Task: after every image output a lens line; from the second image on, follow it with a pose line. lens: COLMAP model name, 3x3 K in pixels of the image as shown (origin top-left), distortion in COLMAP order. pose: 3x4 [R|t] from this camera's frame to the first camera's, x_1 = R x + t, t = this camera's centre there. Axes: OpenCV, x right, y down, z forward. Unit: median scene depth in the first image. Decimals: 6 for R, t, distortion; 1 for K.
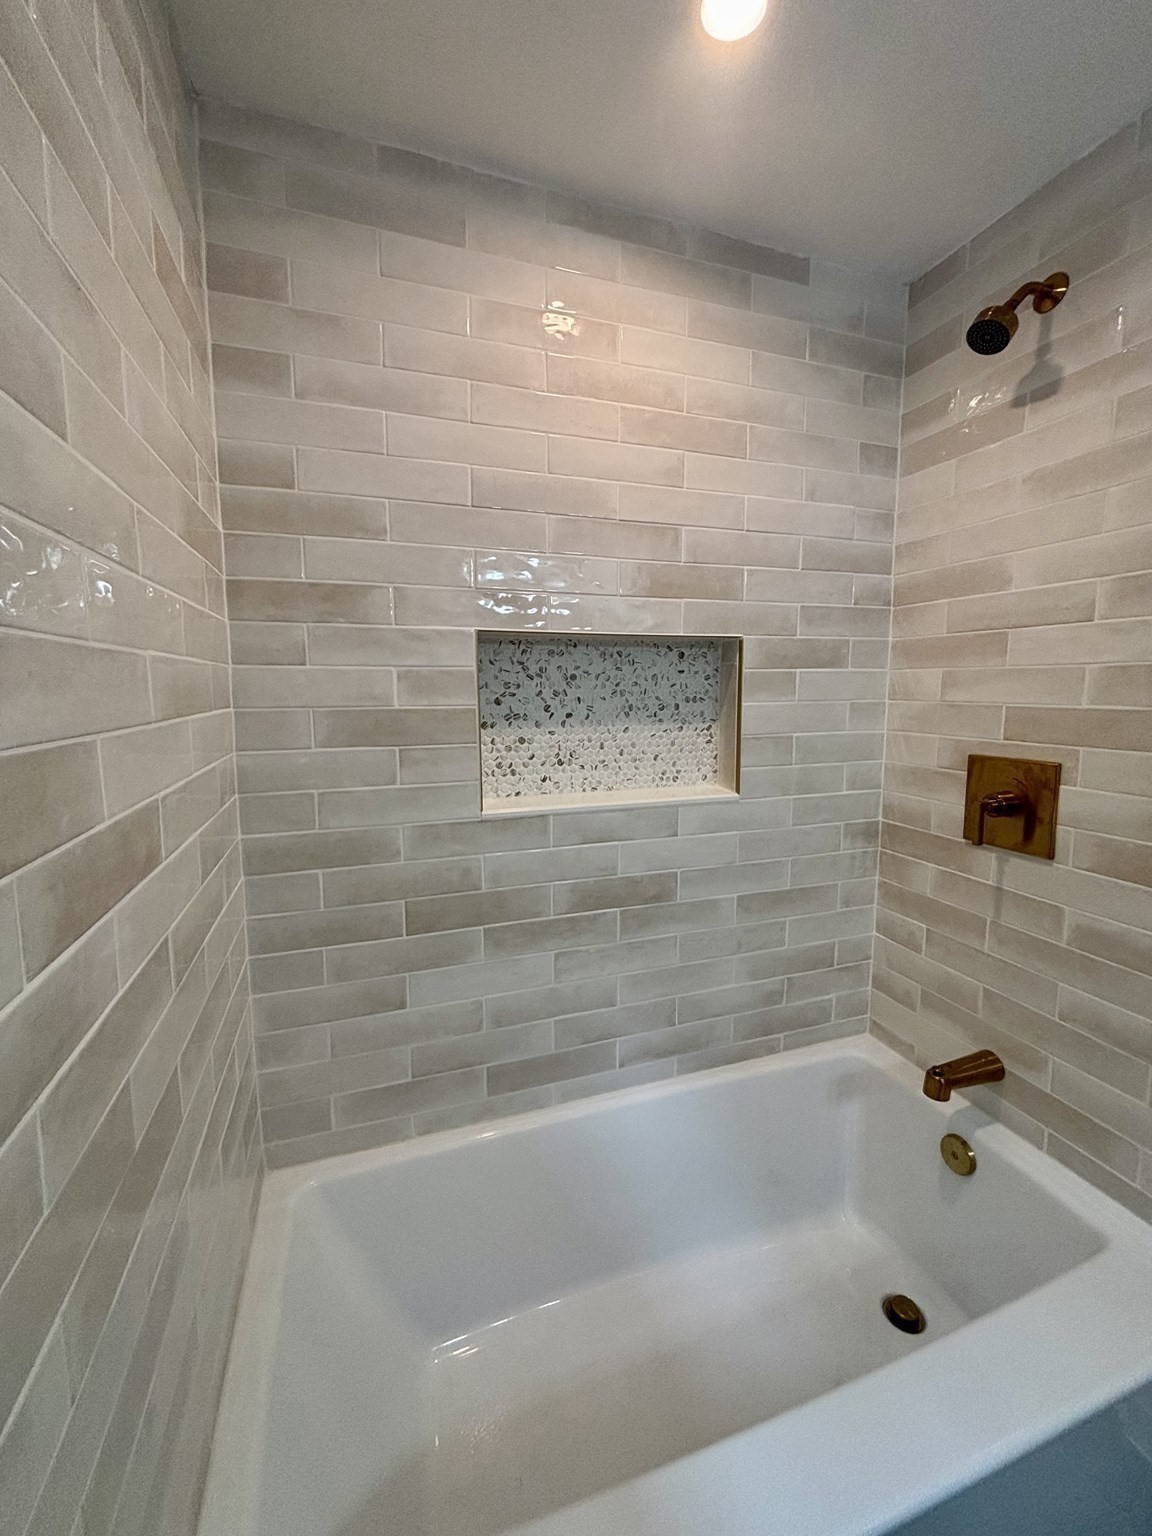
lens RADIAL K [[618.5, 0, 570.2], [0, 618.5, 766.5], [0, 0, 1]] dist [0.000932, -0.000546]
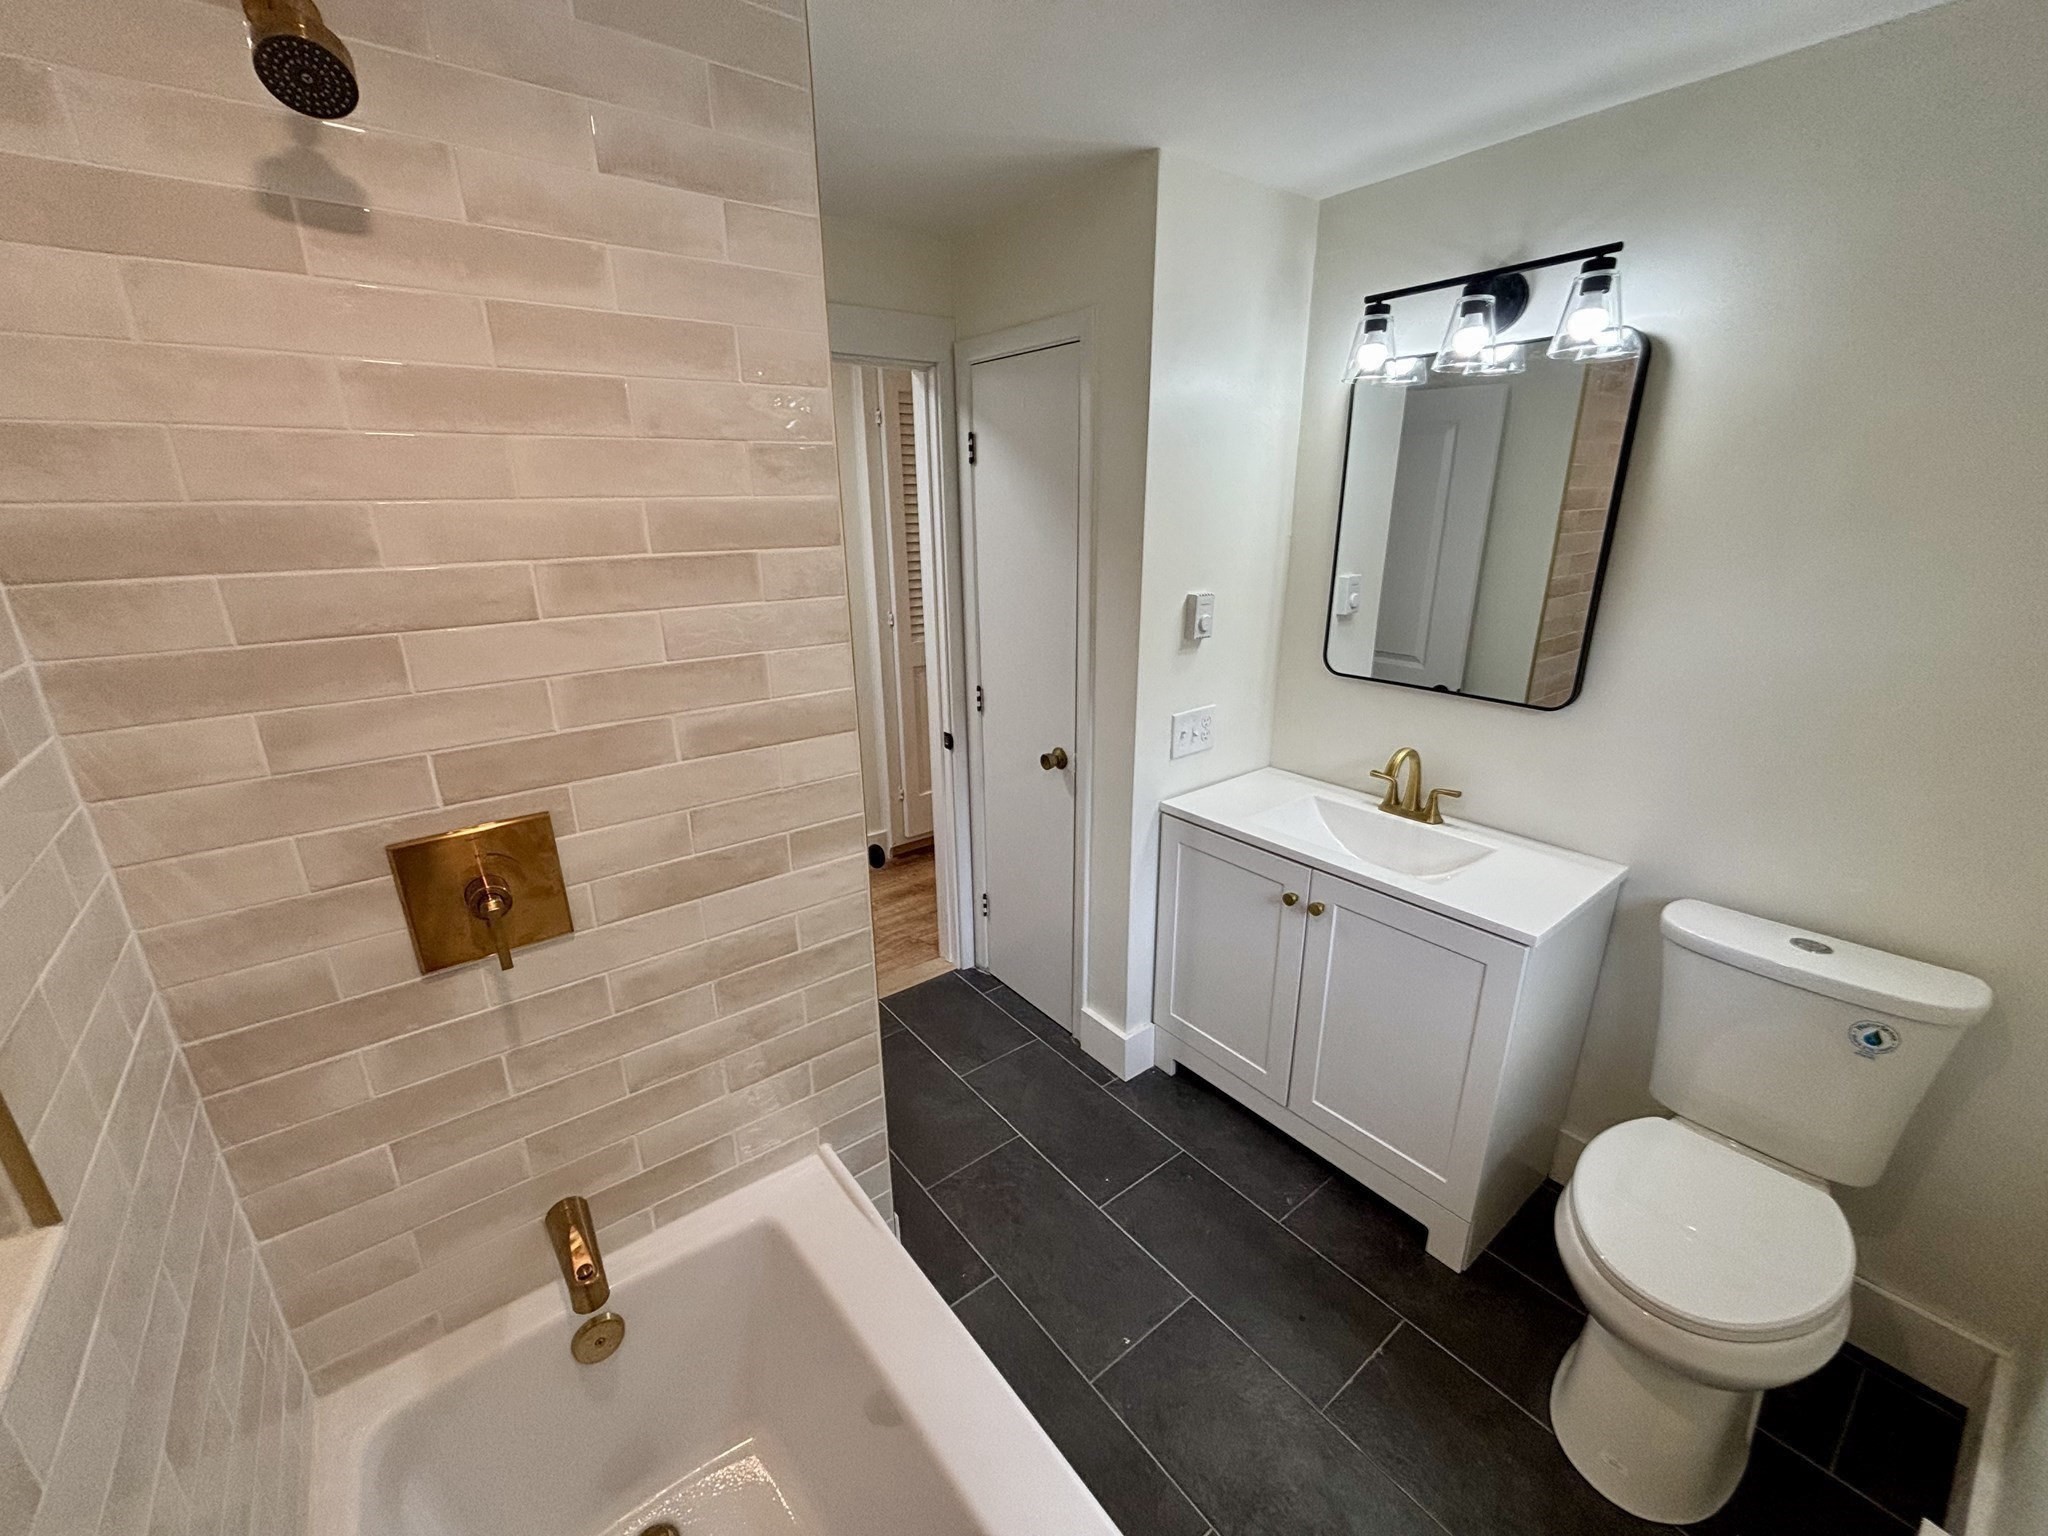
lens RADIAL K [[824.7, 0, 1021.4], [0, 824.7, 778.1], [0, 0, 1]] dist [0.000932, -0.000546]
pose [[-0.328703, -0.295943, 0.896868, -0.234729], [0.135765, 0.924966, 0.354973, -0.286777], [-0.934624, 0.238443, -0.263860, 0.667625]]
